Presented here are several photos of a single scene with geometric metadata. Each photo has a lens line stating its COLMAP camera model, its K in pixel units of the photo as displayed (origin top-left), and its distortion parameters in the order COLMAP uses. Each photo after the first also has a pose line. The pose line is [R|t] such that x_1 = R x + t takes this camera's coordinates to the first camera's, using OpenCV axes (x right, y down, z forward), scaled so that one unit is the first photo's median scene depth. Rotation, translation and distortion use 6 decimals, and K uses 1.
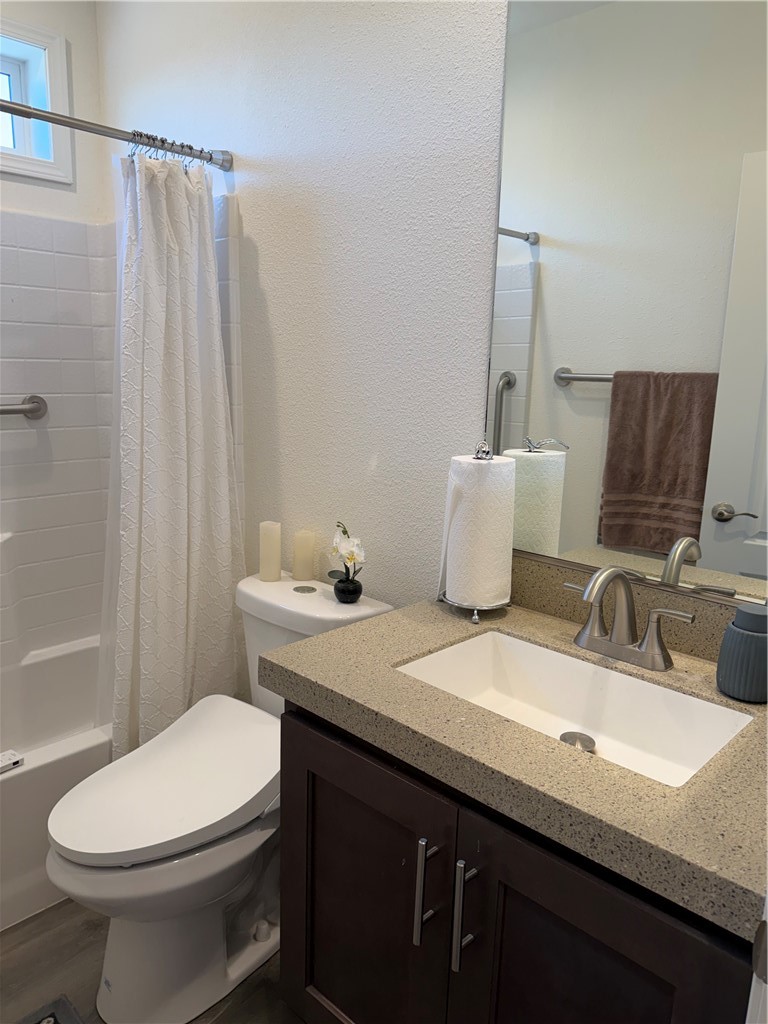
lens RADIAL K [[717.9, 0, 382.7], [0, 717.9, 512.9], [0, 0, 1]] dist [0.051474, -0.064250]
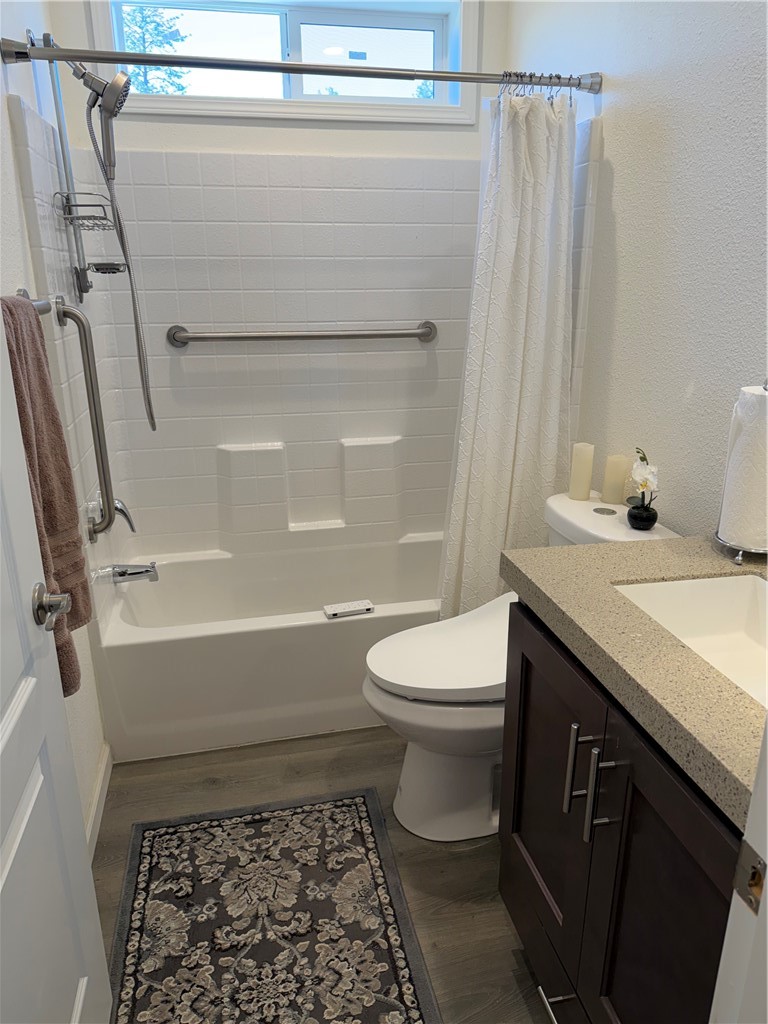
lens RADIAL K [[717.9, 0, 390.3], [0, 717.9, 514.8], [0, 0, 1]] dist [0.051474, -0.064250]
pose [[0.831600, 0.144717, -0.536189, 0.189815], [-0.087856, 0.987576, 0.130286, 0.002731], [0.548382, -0.061238, 0.833983, -0.041326]]
